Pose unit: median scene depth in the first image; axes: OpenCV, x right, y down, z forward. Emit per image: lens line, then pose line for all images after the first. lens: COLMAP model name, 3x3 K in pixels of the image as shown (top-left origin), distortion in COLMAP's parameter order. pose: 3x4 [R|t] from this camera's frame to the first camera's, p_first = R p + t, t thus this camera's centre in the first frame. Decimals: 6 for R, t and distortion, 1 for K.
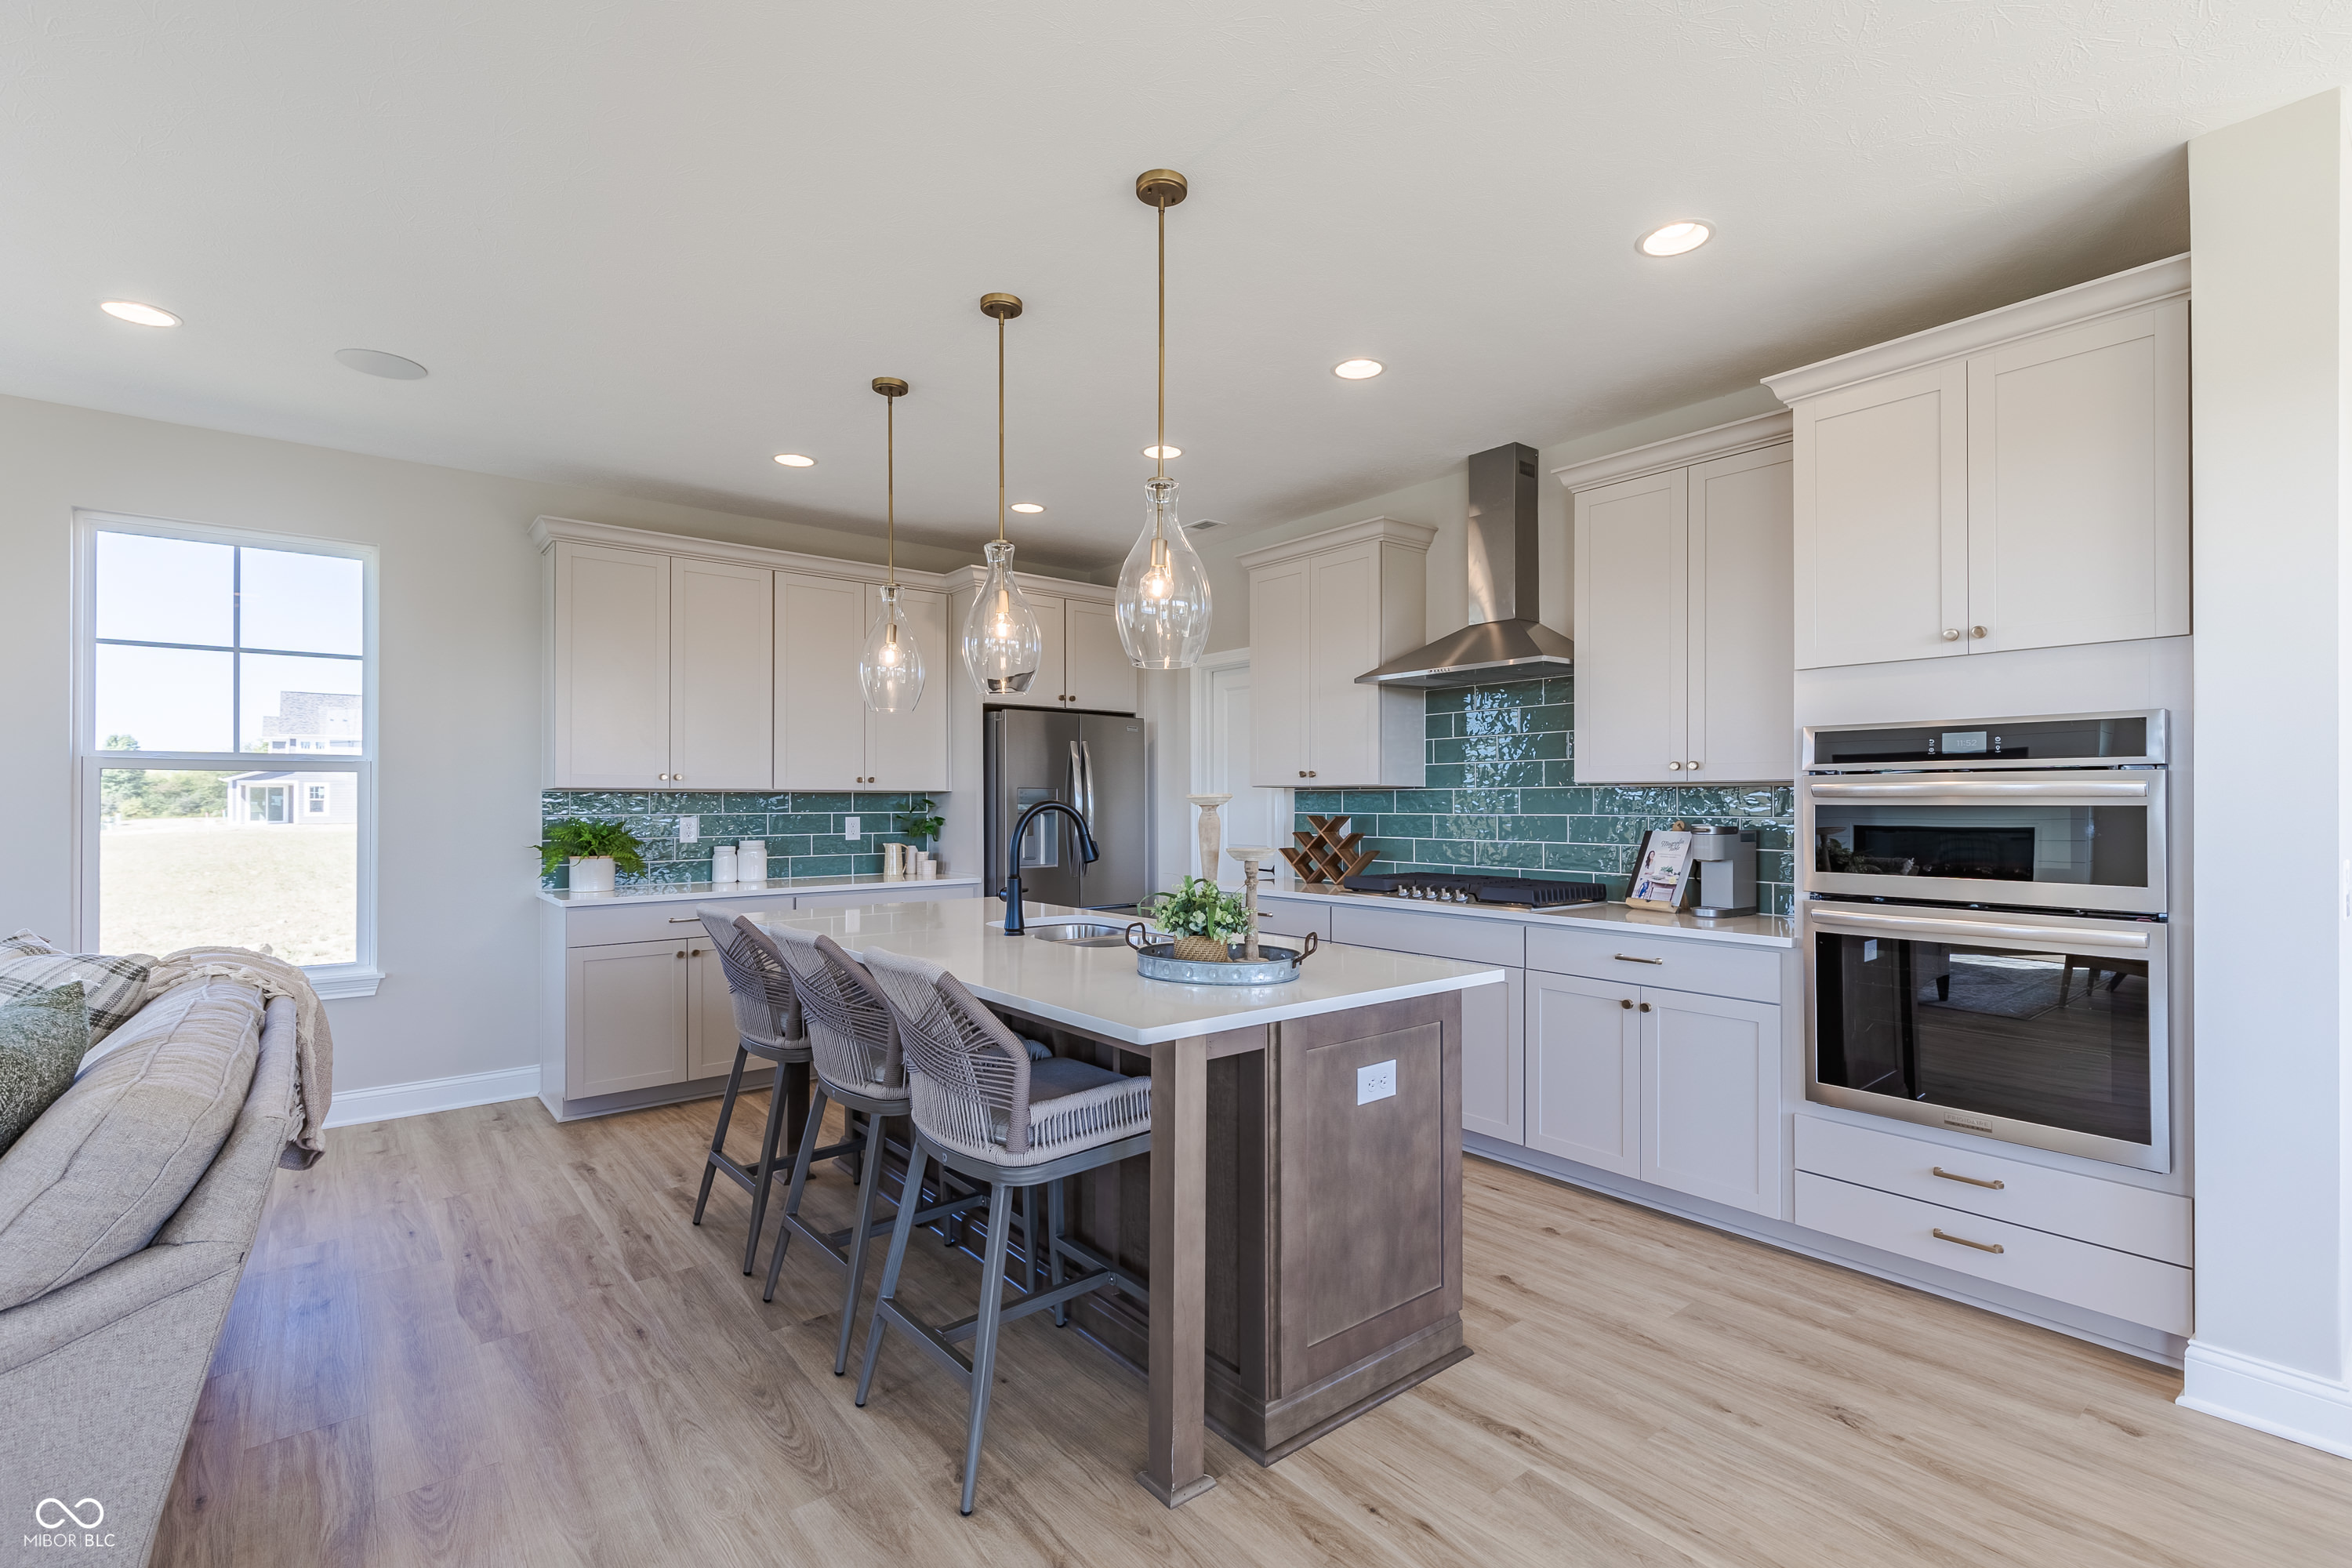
lens RADIAL K [[1066.4, 0, 1190.2], [0, 1066.4, 792.4], [0, 0, 1]] dist [0.009823, 0.000023]
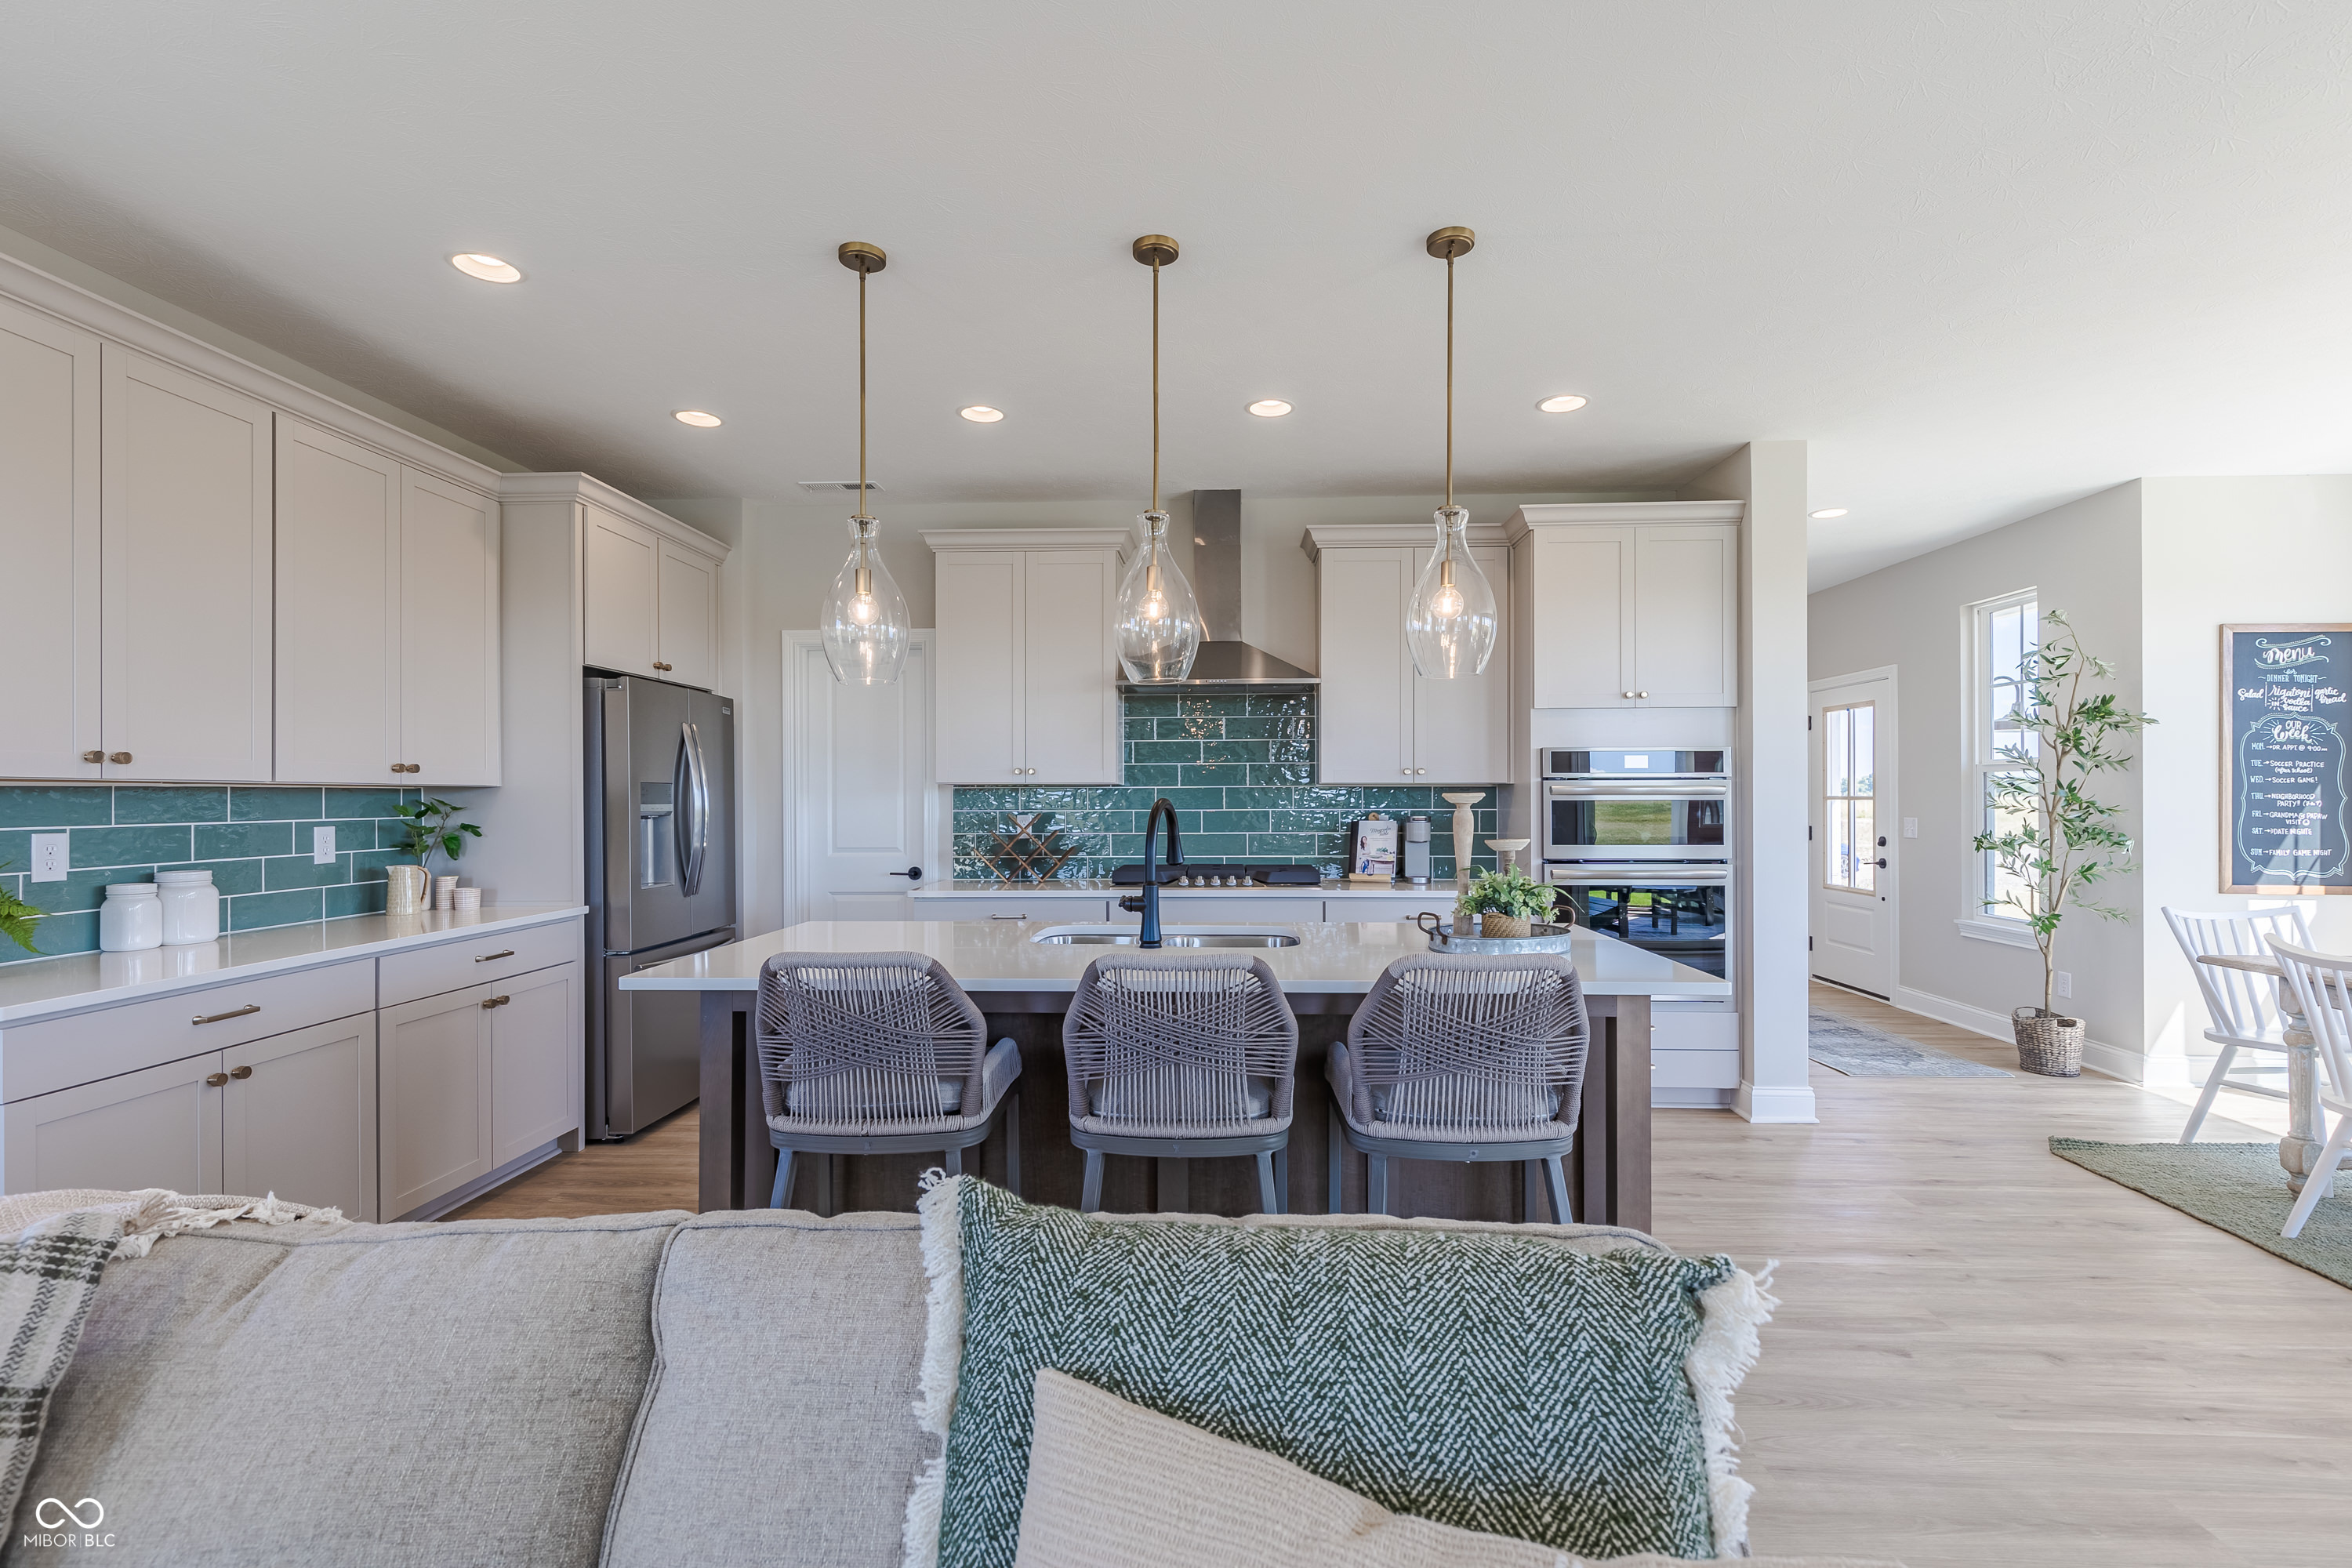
lens RADIAL K [[1066.4, 0, 1190.2], [0, 1066.4, 792.4], [0, 0, 1]] dist [0.009823, 0.000023]
pose [[0.661933, 0.001047, 0.749563, -0.647987], [-0.003239, 0.999994, 0.001464, 0.000557], [-0.749556, -0.003397, 0.661932, 0.293807]]
